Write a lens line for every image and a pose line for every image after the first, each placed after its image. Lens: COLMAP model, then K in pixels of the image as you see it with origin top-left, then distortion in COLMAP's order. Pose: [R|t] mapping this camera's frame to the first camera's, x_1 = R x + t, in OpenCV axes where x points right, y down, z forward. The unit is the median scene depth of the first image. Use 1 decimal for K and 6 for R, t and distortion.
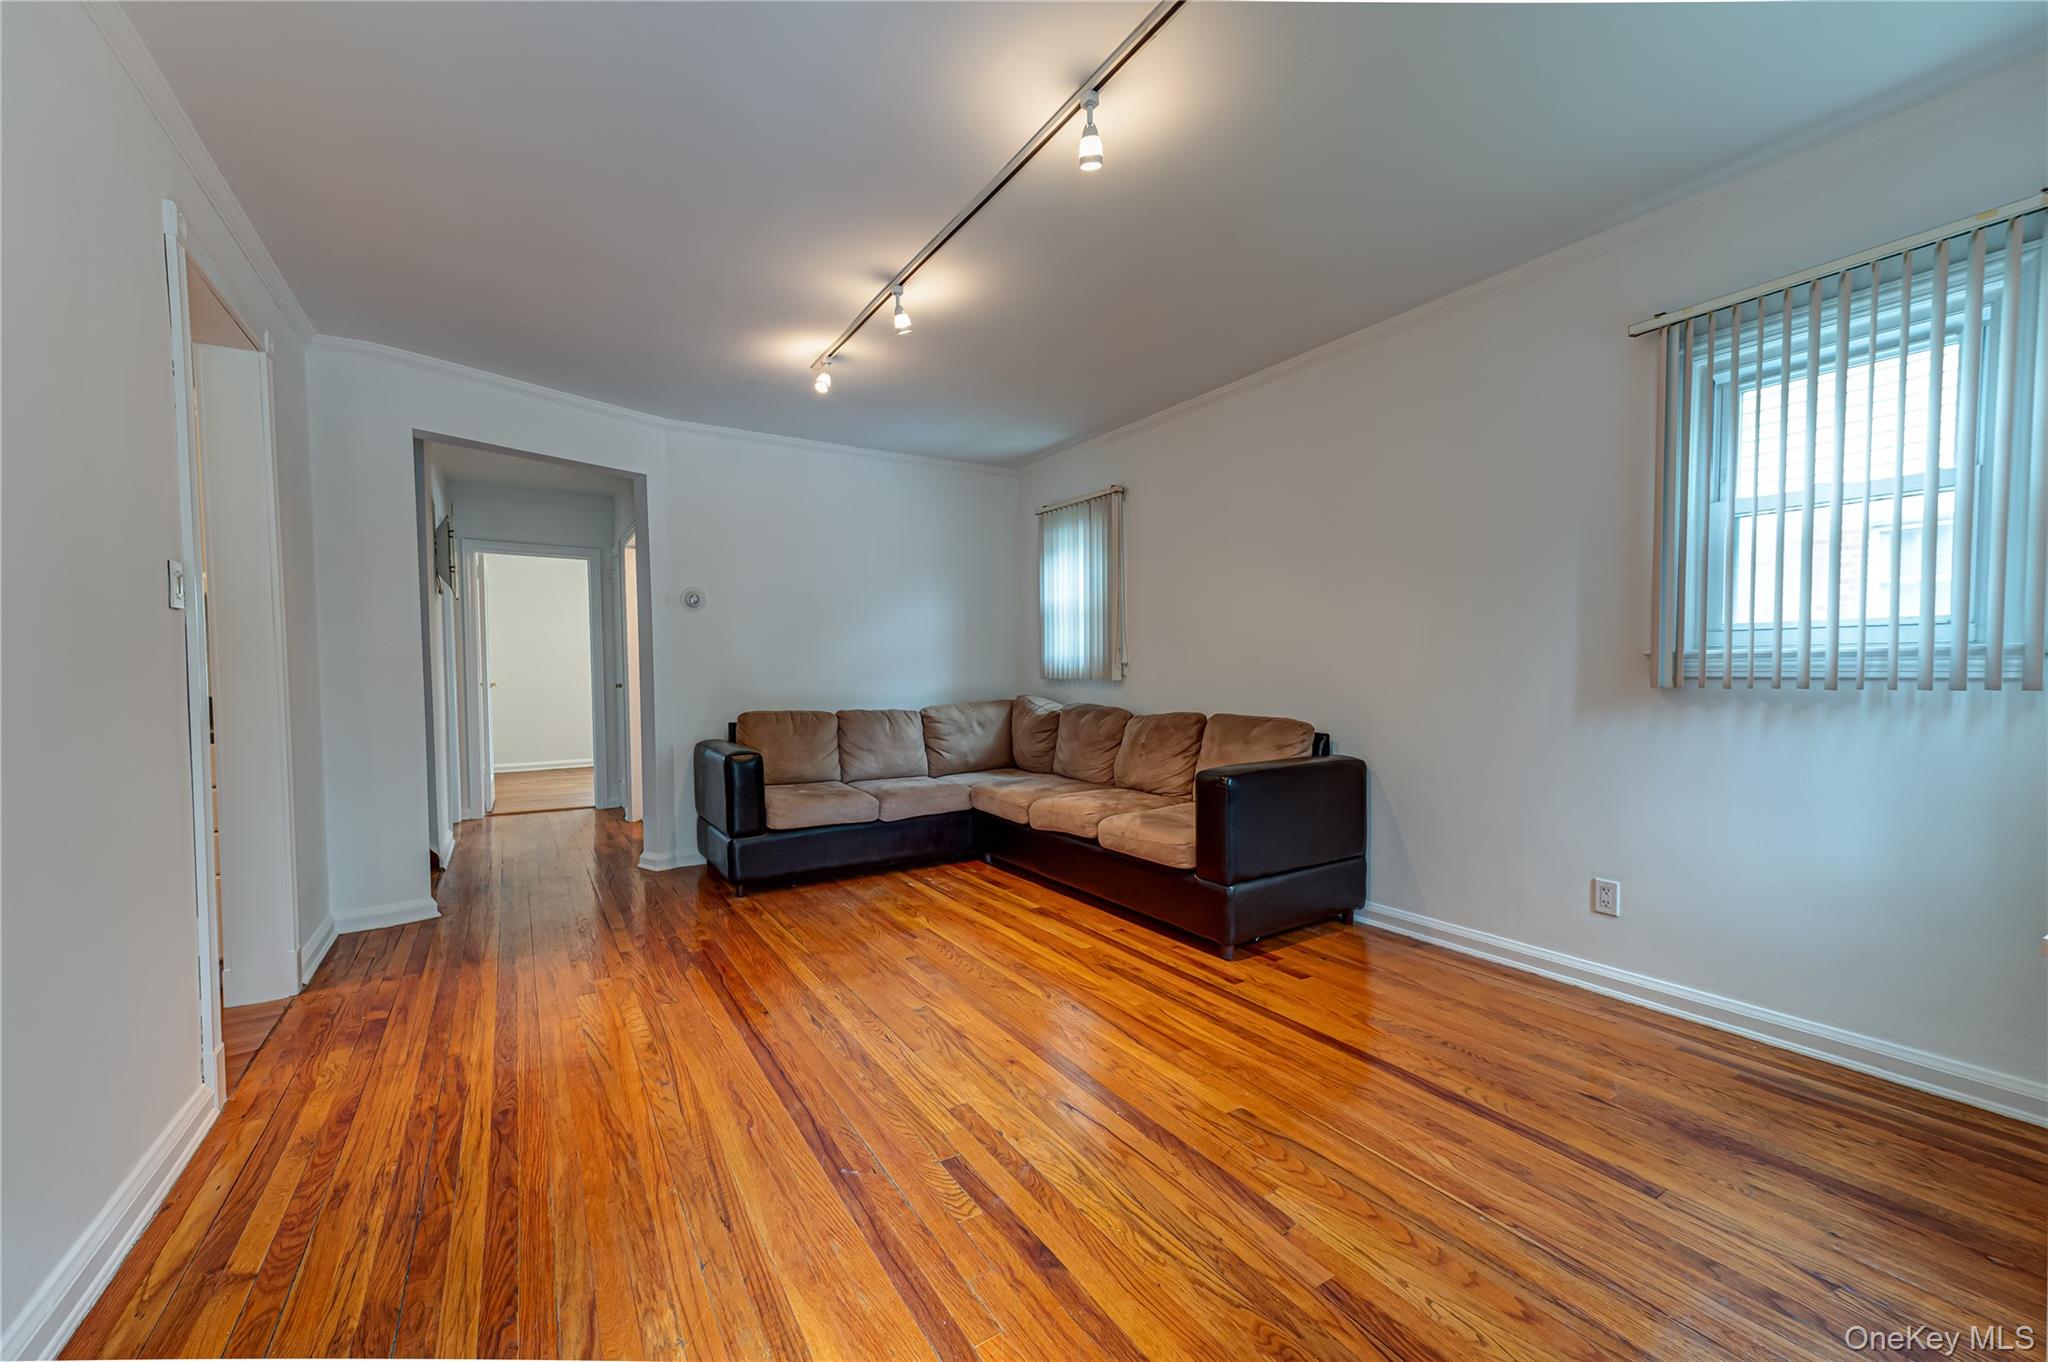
lens RADIAL K [[808.3, 0, 1010.0], [0, 808.3, 668.7], [0, 0, 1]] dist [0.003382, 0.000051]
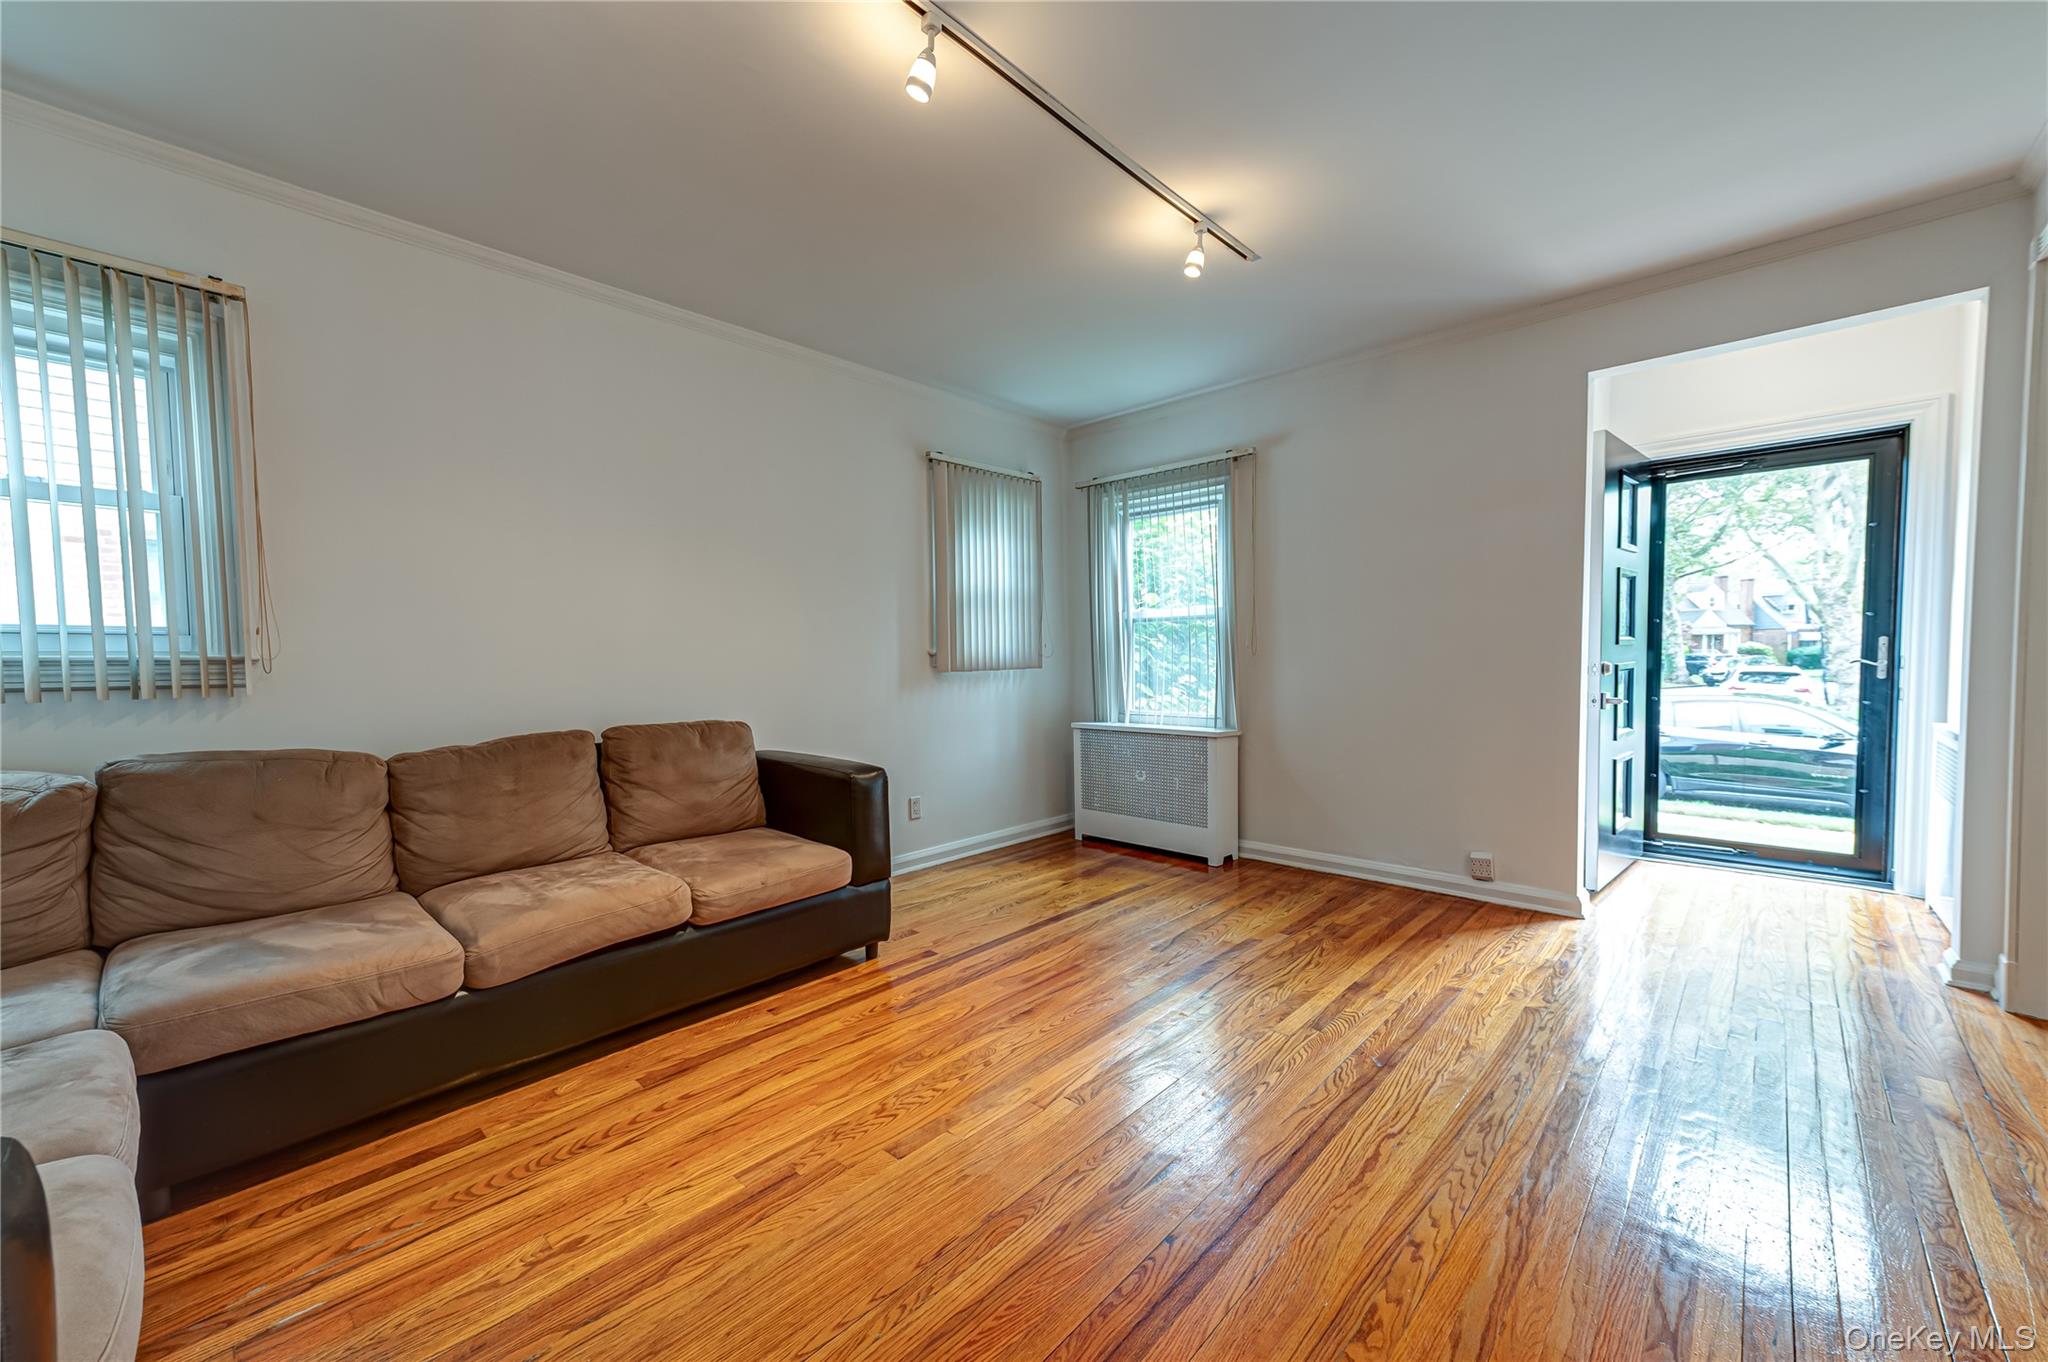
lens RADIAL K [[808.3, 0, 1006.7], [0, 808.3, 695.5], [0, 0, 1]] dist [0.003382, 0.000051]
pose [[-0.266557, -0.036951, 0.963111, -0.834243], [0.021021, 0.998804, 0.044138, -0.001148], [-0.963590, 0.032011, -0.265461, 1.273343]]
